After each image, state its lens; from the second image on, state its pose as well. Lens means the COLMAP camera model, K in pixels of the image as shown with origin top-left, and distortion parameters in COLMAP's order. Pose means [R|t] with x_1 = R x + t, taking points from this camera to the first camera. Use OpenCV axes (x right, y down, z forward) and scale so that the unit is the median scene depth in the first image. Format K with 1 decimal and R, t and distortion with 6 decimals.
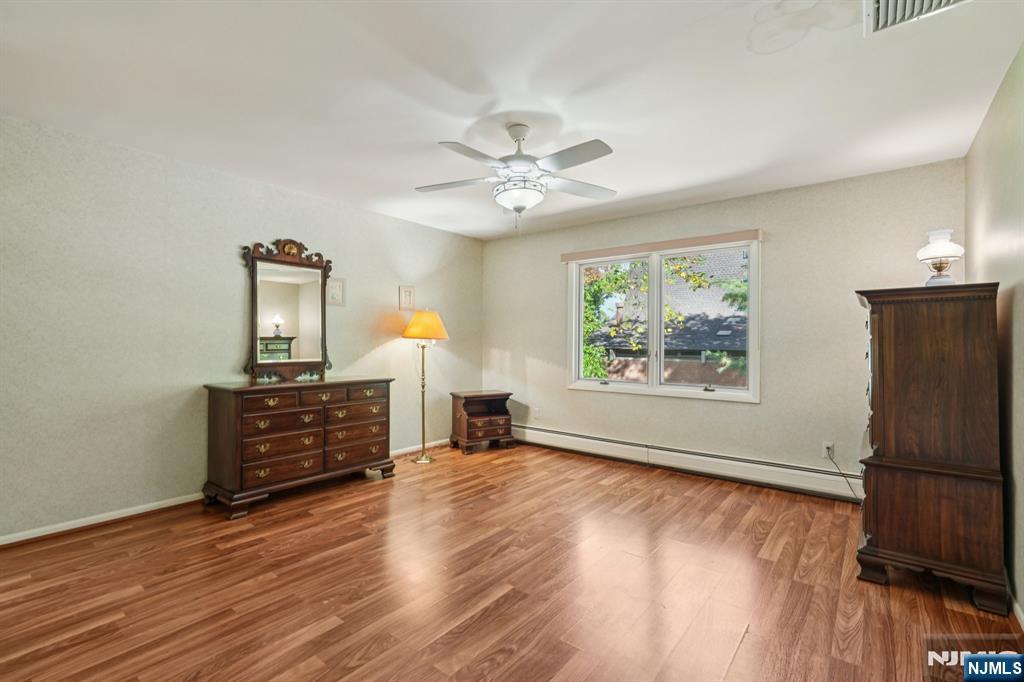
lens RADIAL K [[451.6, 0, 517.0], [0, 451.6, 340.2], [0, 0, 1]] dist [-0.011685, 0.006830]
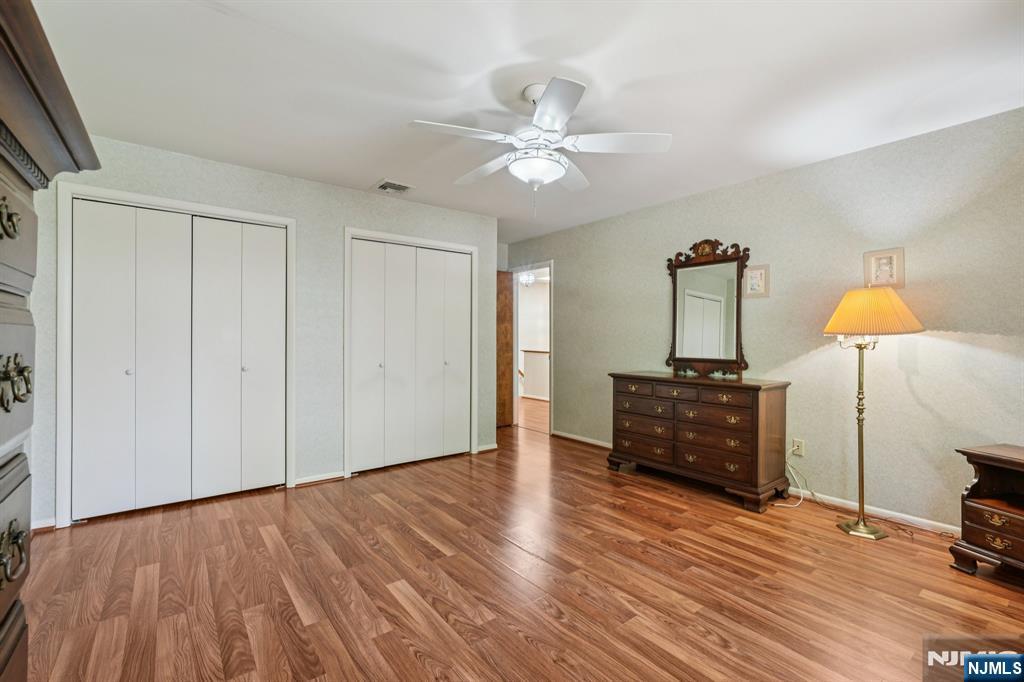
lens RADIAL K [[451.6, 0, 517.5], [0, 451.6, 340.5], [0, 0, 1]] dist [-0.011685, 0.006830]
pose [[-0.232013, -0.000142, -0.972713, 0.622196], [0.001211, 0.999999, -0.000435, 0.006697], [0.972712, -0.001279, -0.232012, 0.850027]]
